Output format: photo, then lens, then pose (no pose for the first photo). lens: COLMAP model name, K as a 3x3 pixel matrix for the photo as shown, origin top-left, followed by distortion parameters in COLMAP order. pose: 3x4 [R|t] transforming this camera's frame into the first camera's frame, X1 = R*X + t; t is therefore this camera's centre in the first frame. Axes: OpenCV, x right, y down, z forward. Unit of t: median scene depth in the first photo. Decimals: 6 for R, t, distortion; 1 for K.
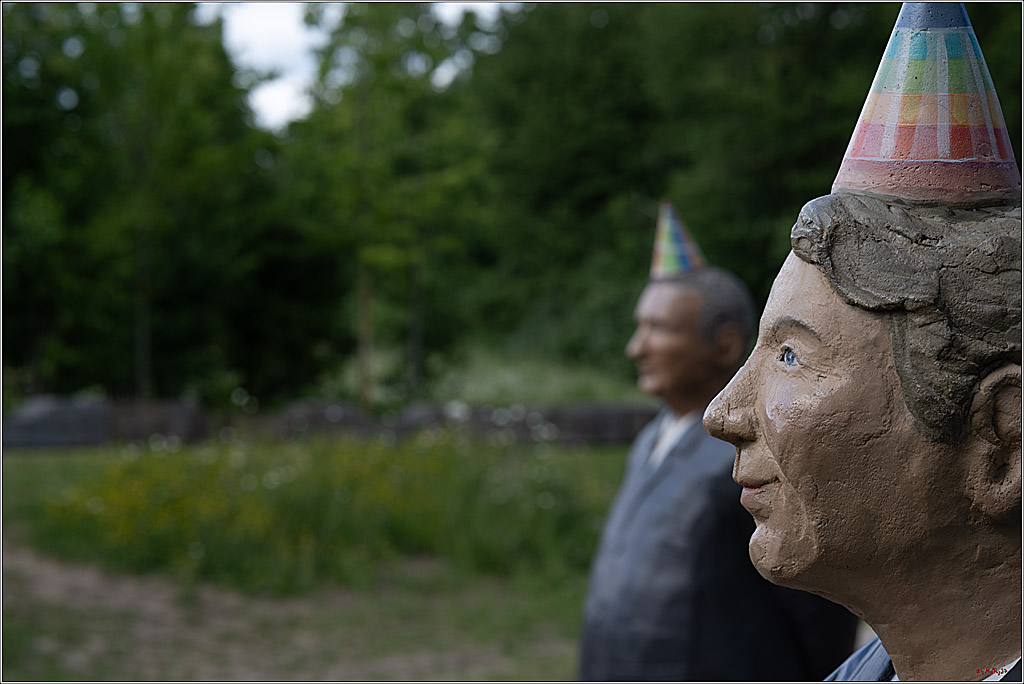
lens RADIAL K [[2460.6, 0, 500.0], [0, 2460.6, 325.3], [0, 0, 1]] dist [0.126880, 1.005395]
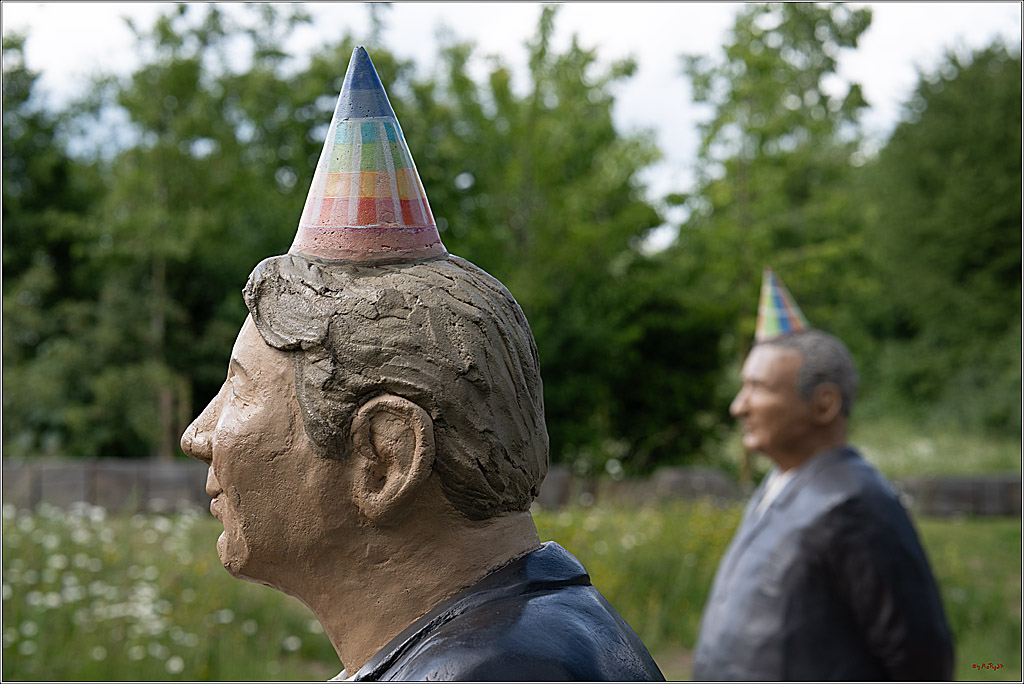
lens RADIAL K [[2448.7, 0, 512.0], [0, 2448.7, 342.0], [0, 0, 1]] dist [0.181260, 0.210077]
pose [[0.982447, -0.004350, -0.186491, 0.471519], [0.000069, 0.999736, -0.022958, 0.017092], [0.186542, 0.022542, 0.982188, -0.160127]]
